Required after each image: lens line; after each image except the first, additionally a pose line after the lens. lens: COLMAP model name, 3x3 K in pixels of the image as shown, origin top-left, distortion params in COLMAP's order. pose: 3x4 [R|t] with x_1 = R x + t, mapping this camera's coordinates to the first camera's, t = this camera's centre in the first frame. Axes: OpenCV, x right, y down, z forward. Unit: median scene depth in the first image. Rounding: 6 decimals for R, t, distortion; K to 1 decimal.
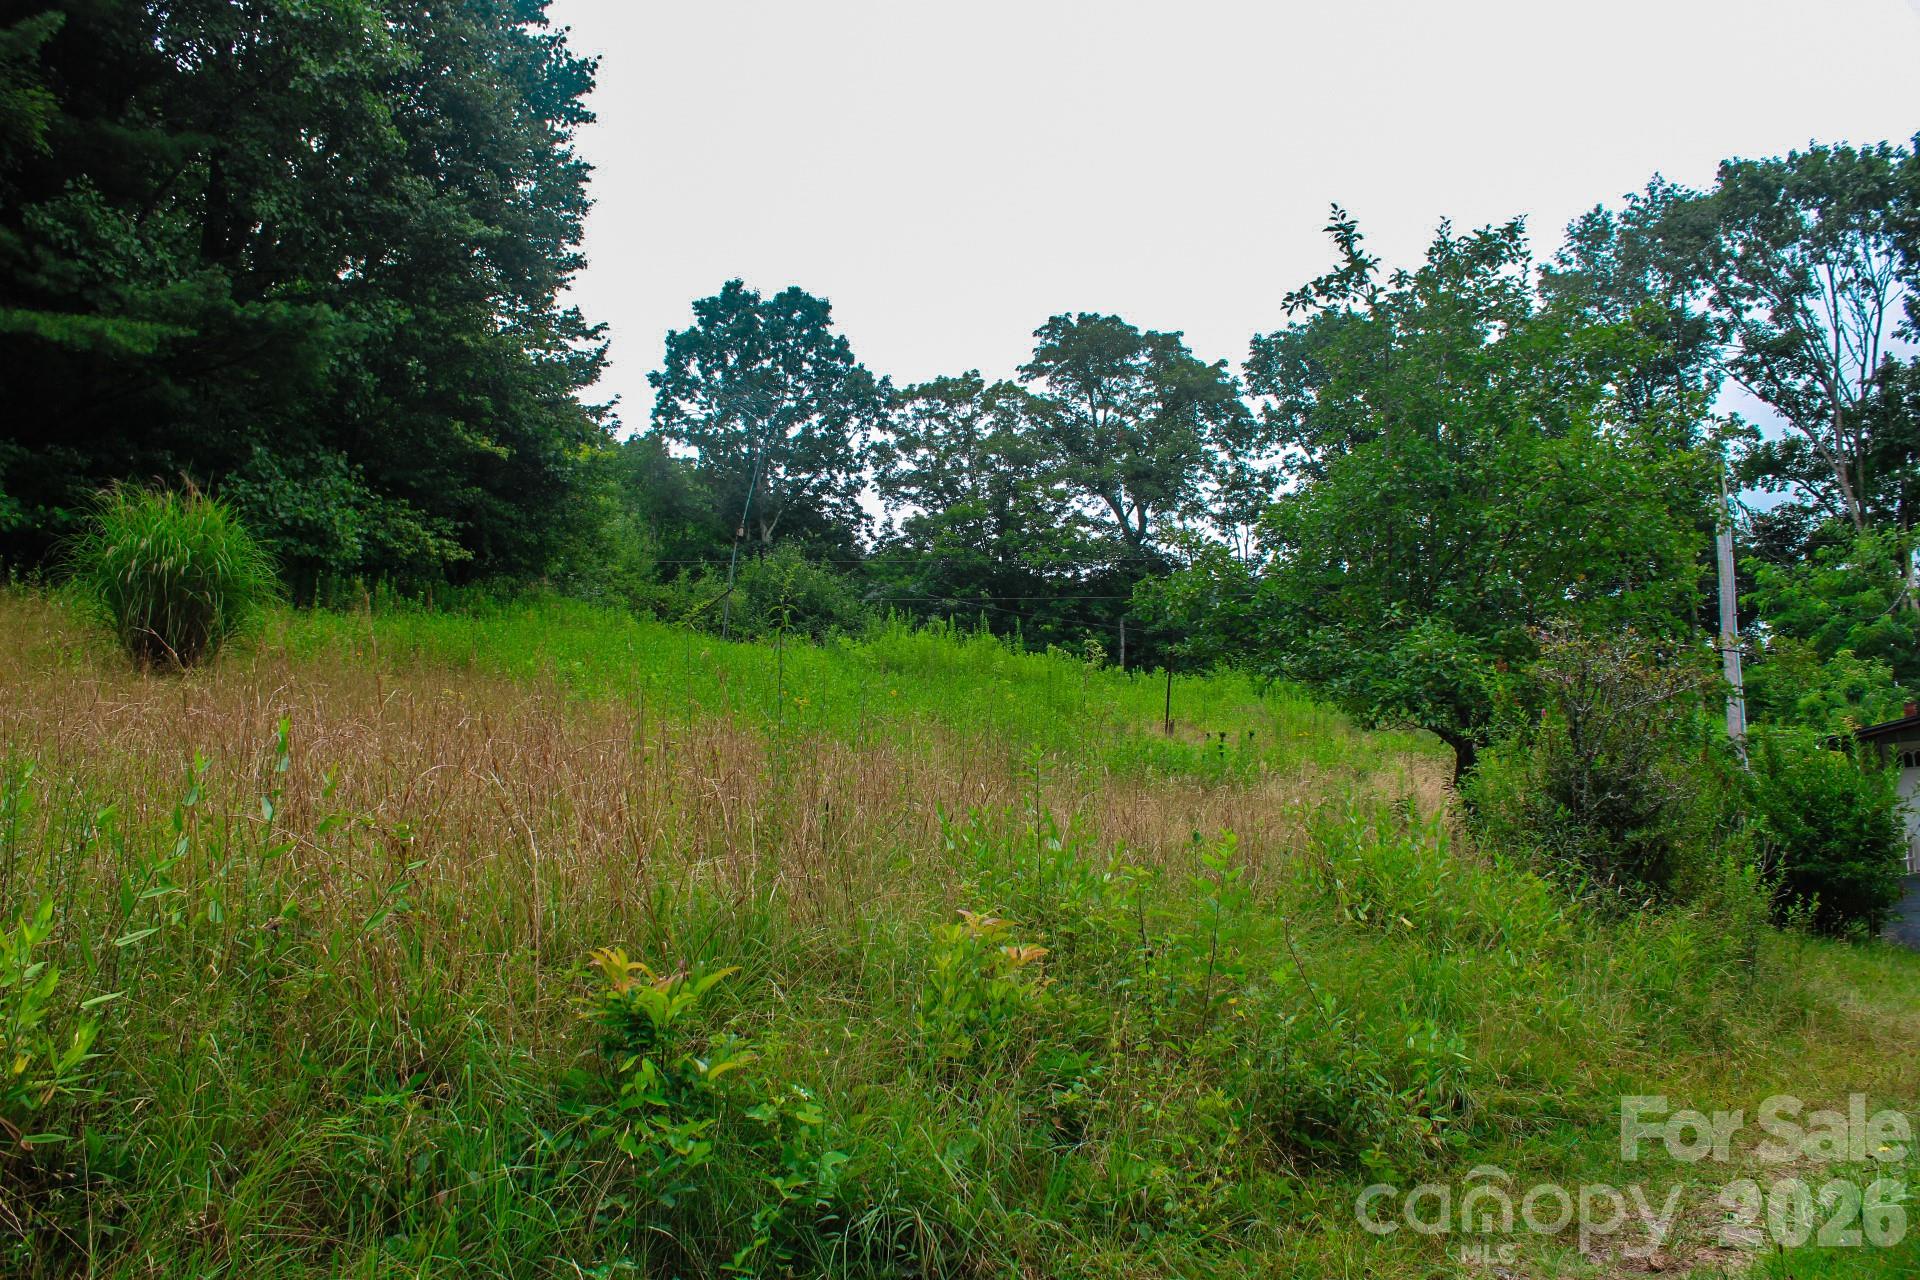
lens RADIAL K [[1599.2, 0, 952.5], [0, 1599.2, 634.1], [0, 0, 1]] dist [-0.171343, 0.151314]
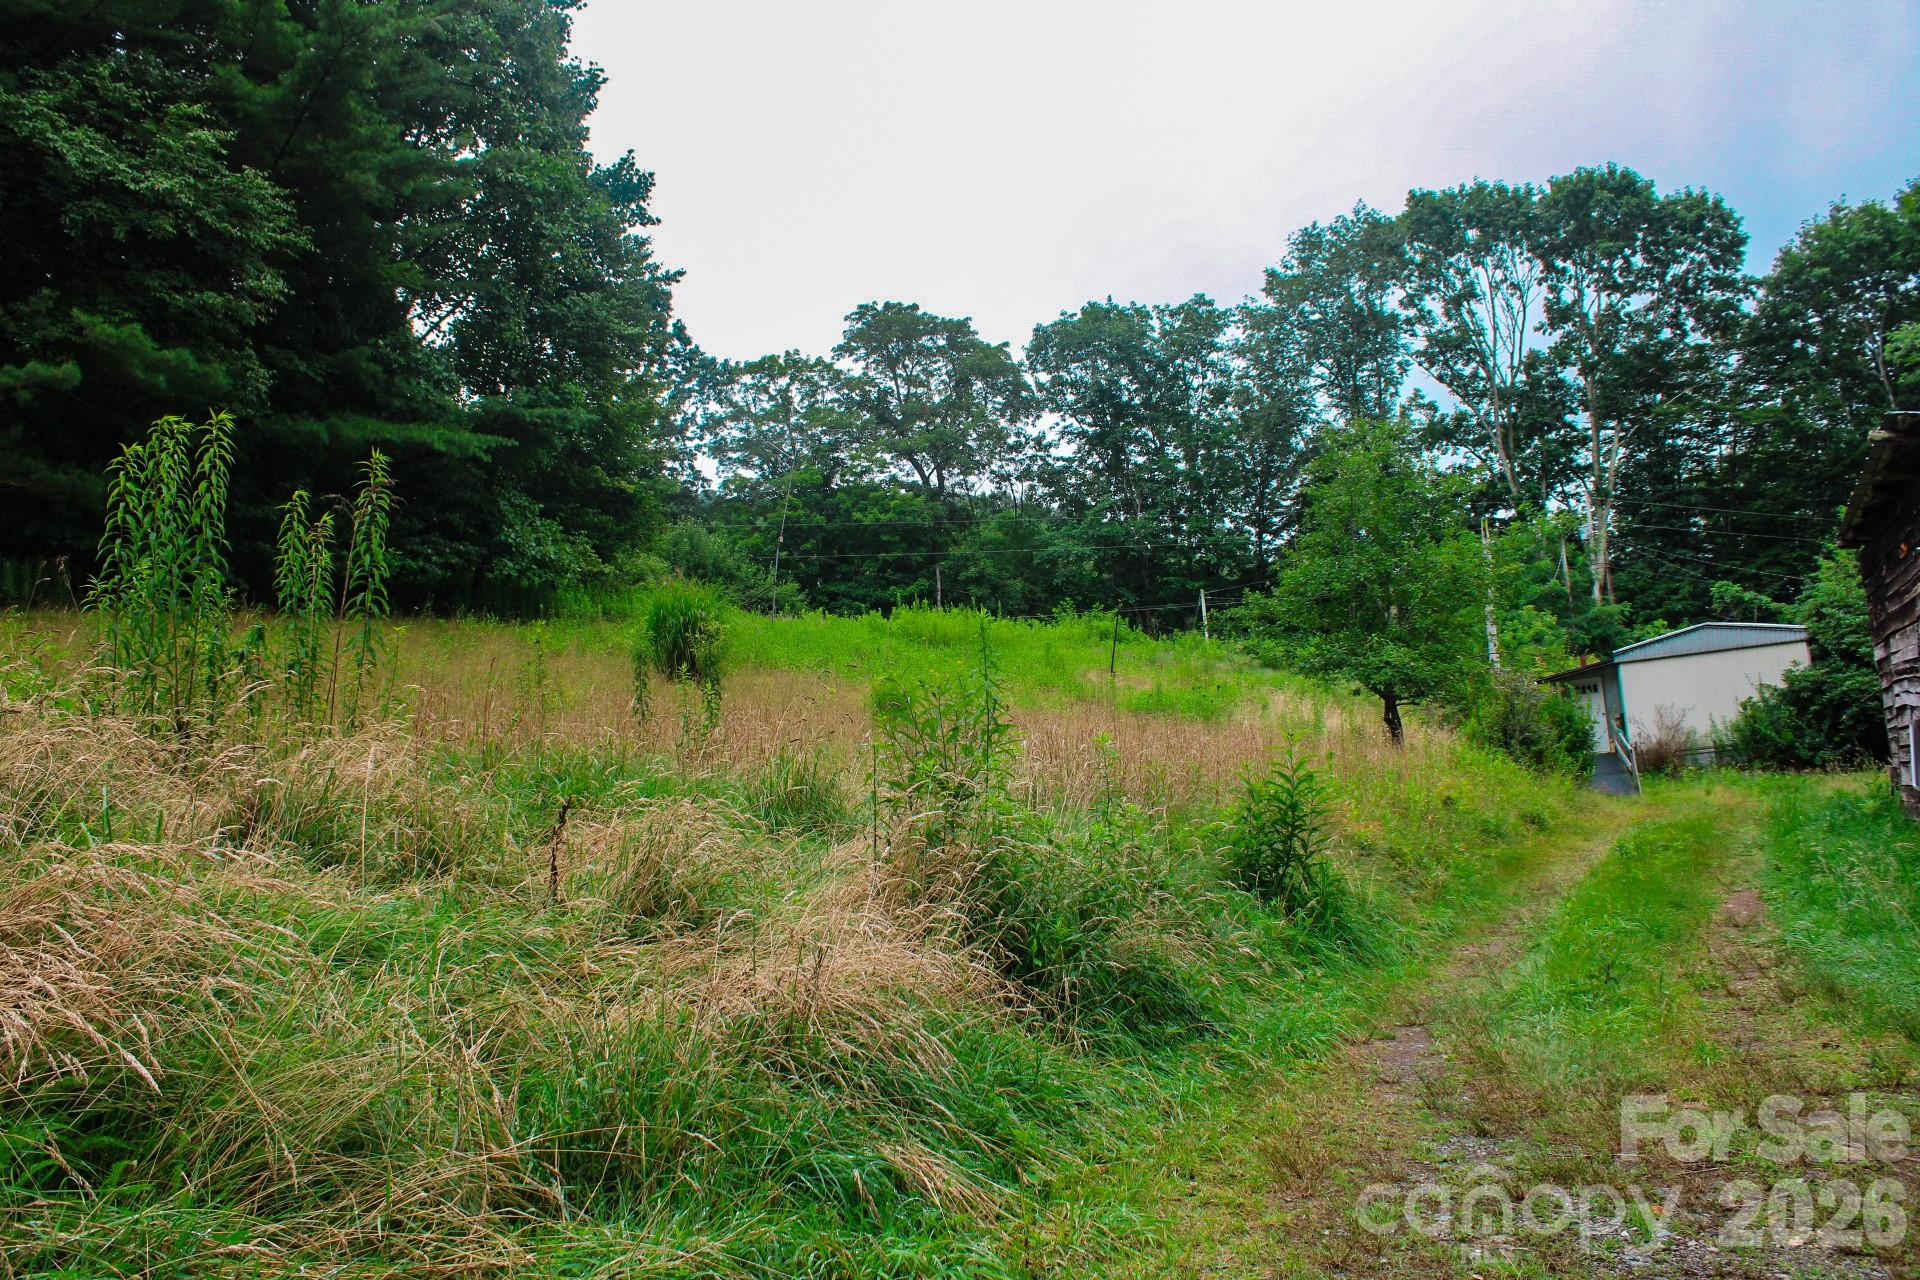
lens RADIAL K [[1599.2, 0, 952.5], [0, 1599.2, 634.1], [0, 0, 1]] dist [-0.171343, 0.151314]
pose [[0.977377, -0.029467, 0.209440, -0.127161], [0.017593, 0.998142, 0.058334, -0.027207], [-0.210770, -0.053329, 0.976080, -0.164719]]
